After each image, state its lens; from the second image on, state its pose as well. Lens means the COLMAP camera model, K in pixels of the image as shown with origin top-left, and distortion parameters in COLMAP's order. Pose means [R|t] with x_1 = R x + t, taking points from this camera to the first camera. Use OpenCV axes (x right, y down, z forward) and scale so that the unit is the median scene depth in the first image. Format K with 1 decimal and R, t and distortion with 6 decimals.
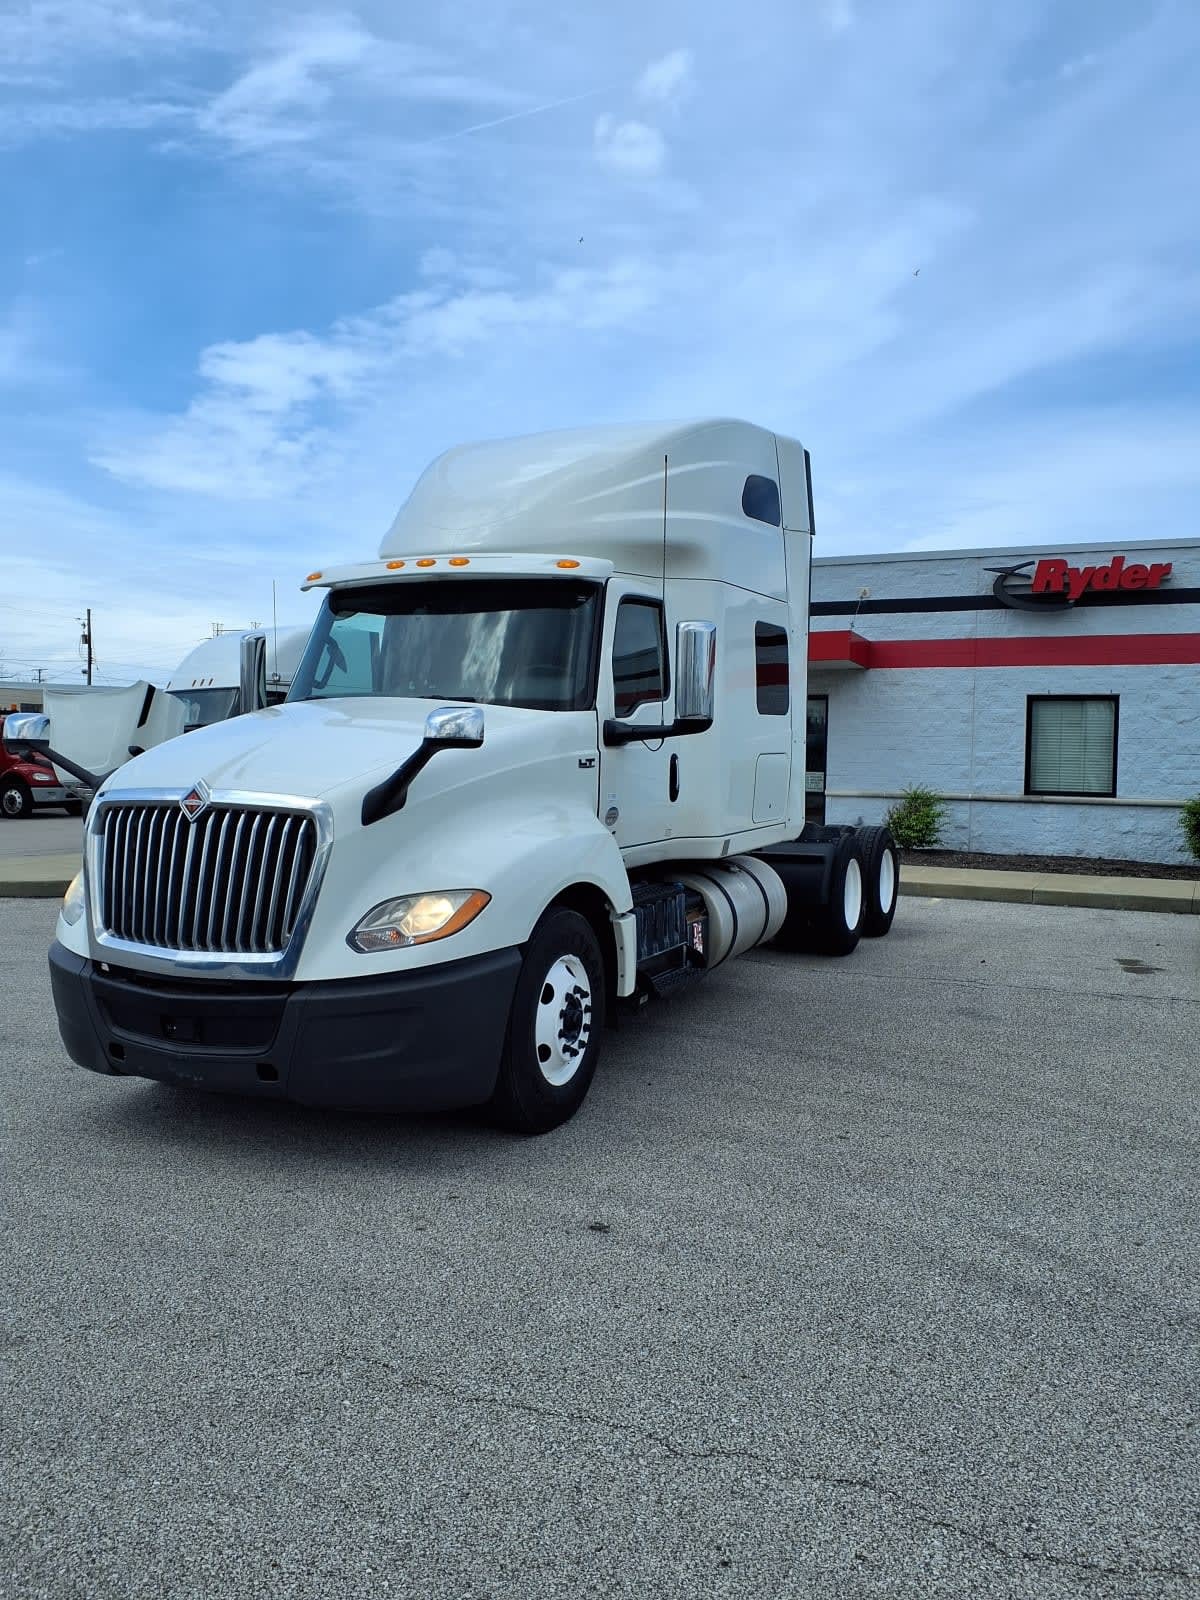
lens RADIAL K [[1314.3, 0, 624.3], [0, 1314.3, 798.7], [0, 0, 1]] dist [-0.002740, -0.000619]
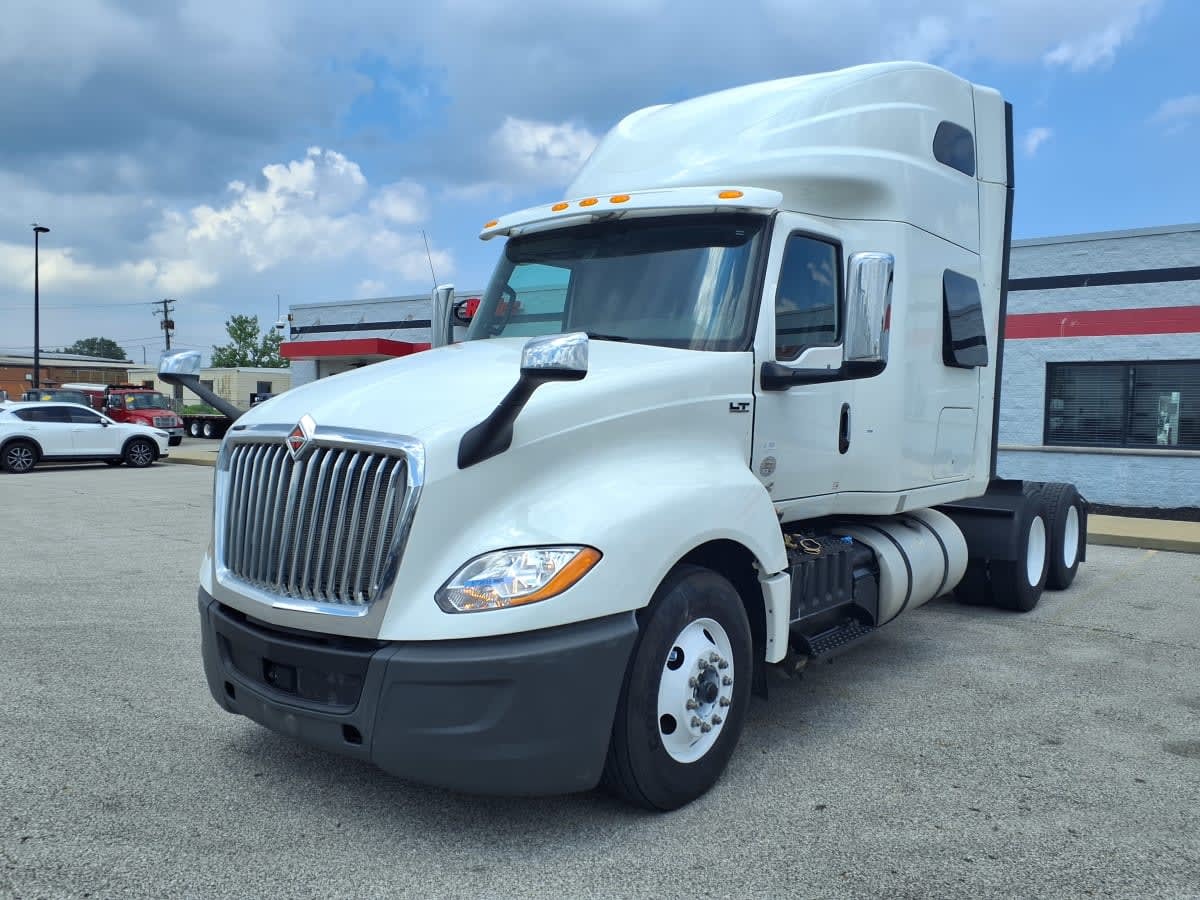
lens RADIAL K [[985.8, 0, 595.6], [0, 985.8, 500.8], [0, 0, 1]] dist [-0.002740, -0.000619]
pose [[0.970116, 0.035915, -0.239970, 0.041677], [-0.024206, 0.998376, 0.051561, 0.004793], [0.241432, -0.044212, 0.969410, 0.306970]]
